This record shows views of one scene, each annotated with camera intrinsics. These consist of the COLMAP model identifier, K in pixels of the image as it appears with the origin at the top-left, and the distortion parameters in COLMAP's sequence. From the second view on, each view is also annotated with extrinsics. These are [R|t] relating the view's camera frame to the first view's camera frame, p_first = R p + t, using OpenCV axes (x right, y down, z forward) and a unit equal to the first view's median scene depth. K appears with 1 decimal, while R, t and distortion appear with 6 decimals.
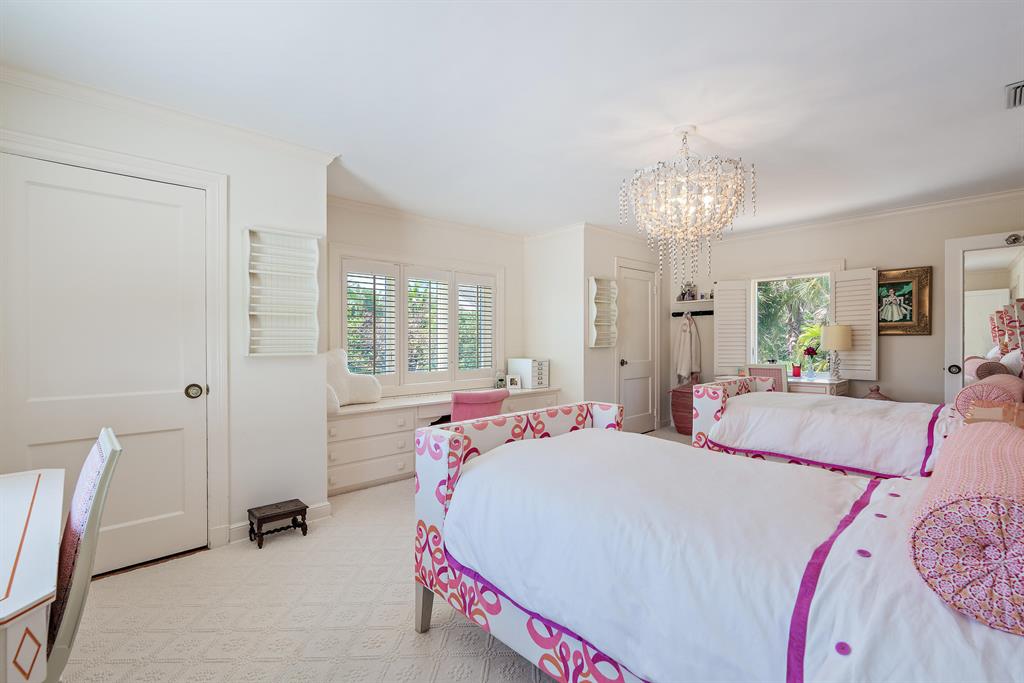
lens RADIAL K [[462.5, 0, 511.0], [0, 462.5, 342.5], [0, 0, 1]] dist [-0.005938, 0.000025]
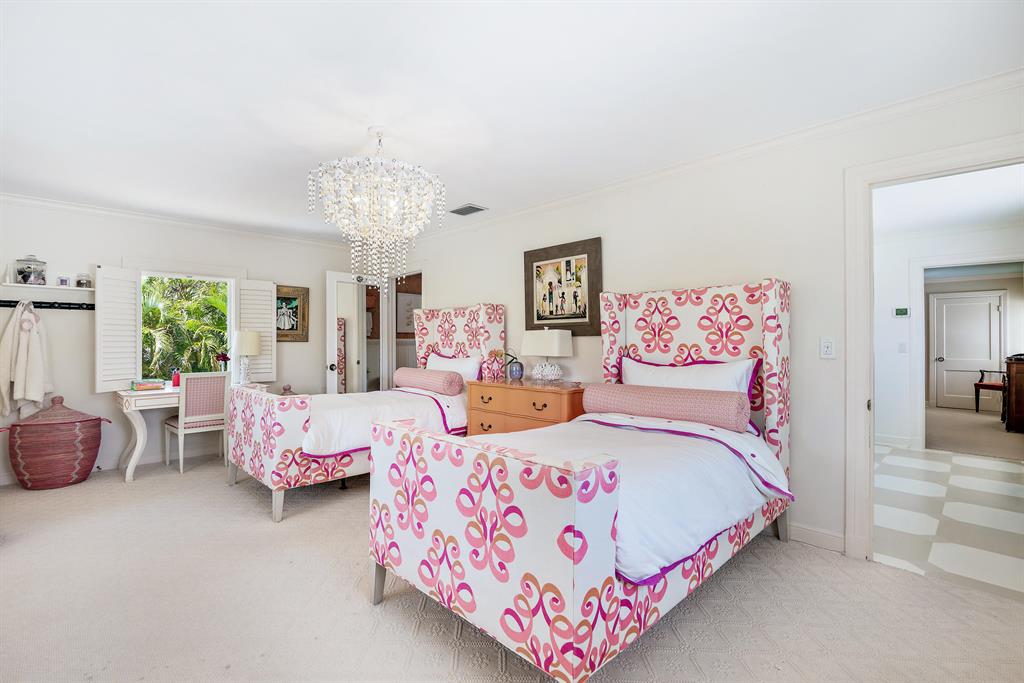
lens RADIAL K [[462.5, 0, 509.1], [0, 462.5, 343.3], [0, 0, 1]] dist [-0.005938, 0.000025]
pose [[-0.036878, 0.006797, 0.999297, -0.376552], [0.004221, 0.999969, -0.006646, -0.001010], [-0.999311, 0.003973, -0.036906, 0.469993]]
